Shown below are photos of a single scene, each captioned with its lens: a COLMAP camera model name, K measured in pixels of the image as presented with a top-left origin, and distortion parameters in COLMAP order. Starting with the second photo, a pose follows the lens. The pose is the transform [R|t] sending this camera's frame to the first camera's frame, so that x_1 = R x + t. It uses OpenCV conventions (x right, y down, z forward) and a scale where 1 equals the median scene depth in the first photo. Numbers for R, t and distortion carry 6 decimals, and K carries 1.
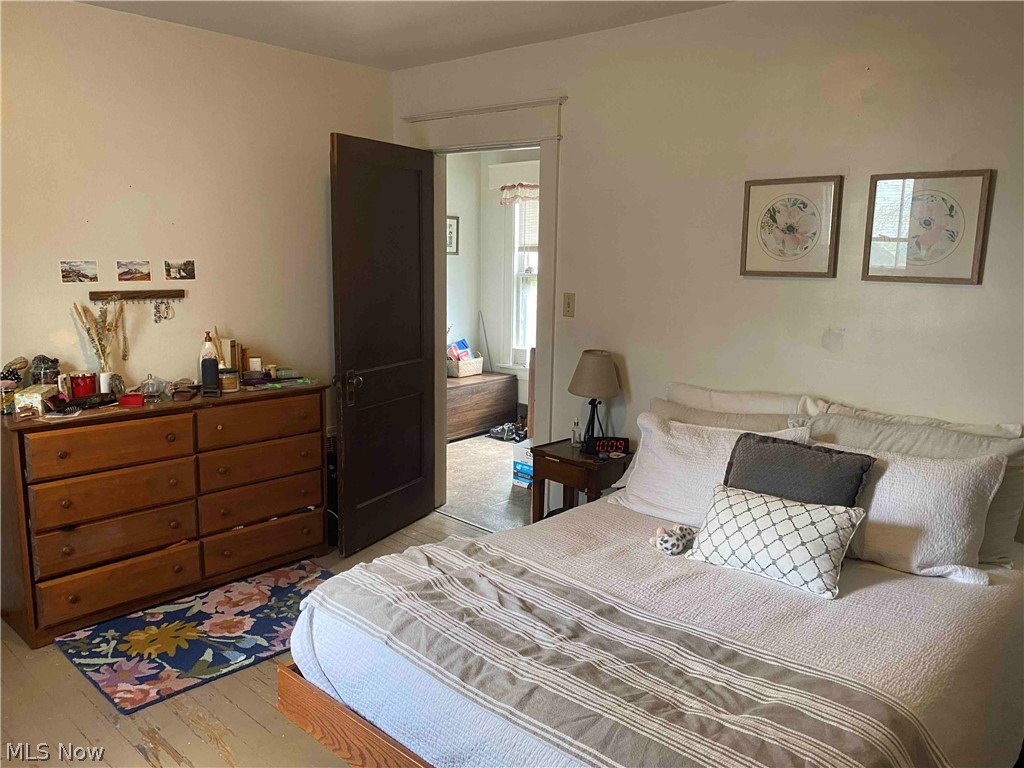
lens RADIAL K [[794.0, 0, 512.0], [0, 794.0, 384.0], [0, 0, 1]] dist [0.085785, -0.087151]
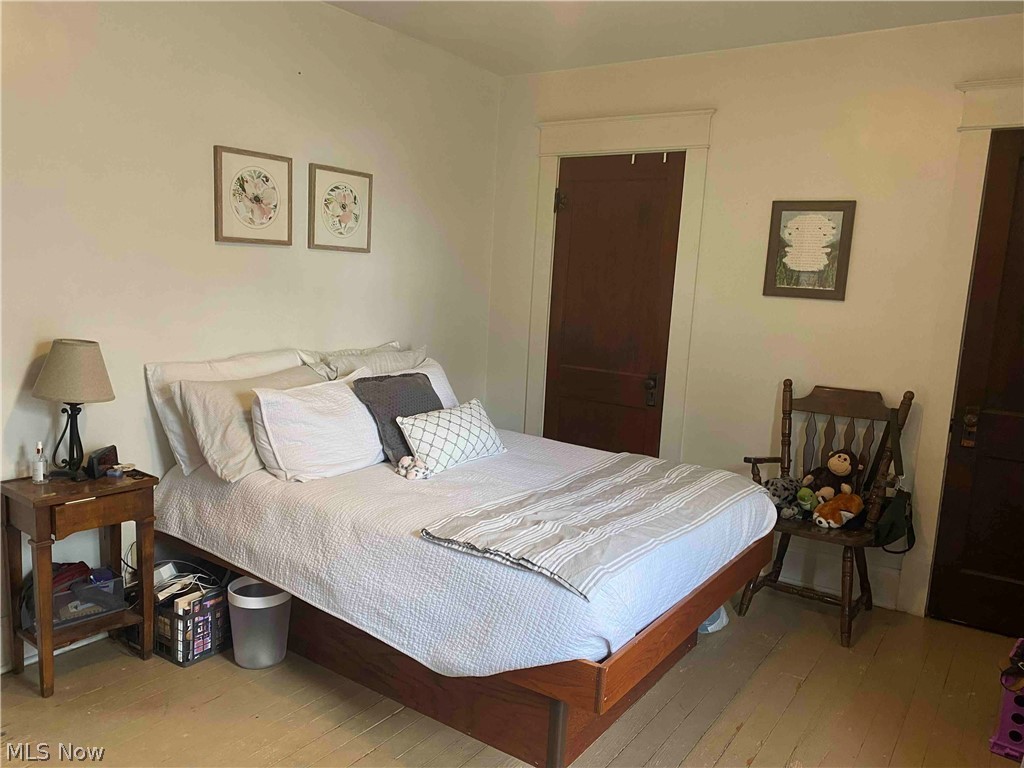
lens RADIAL K [[794.0, 0, 512.0], [0, 794.0, 384.0], [0, 0, 1]] dist [0.085785, -0.087151]
pose [[-0.143108, -0.169366, 0.975108, -0.802546], [0.112279, 0.976110, 0.186018, -0.112726], [-0.983318, 0.136105, -0.120673, 0.825903]]
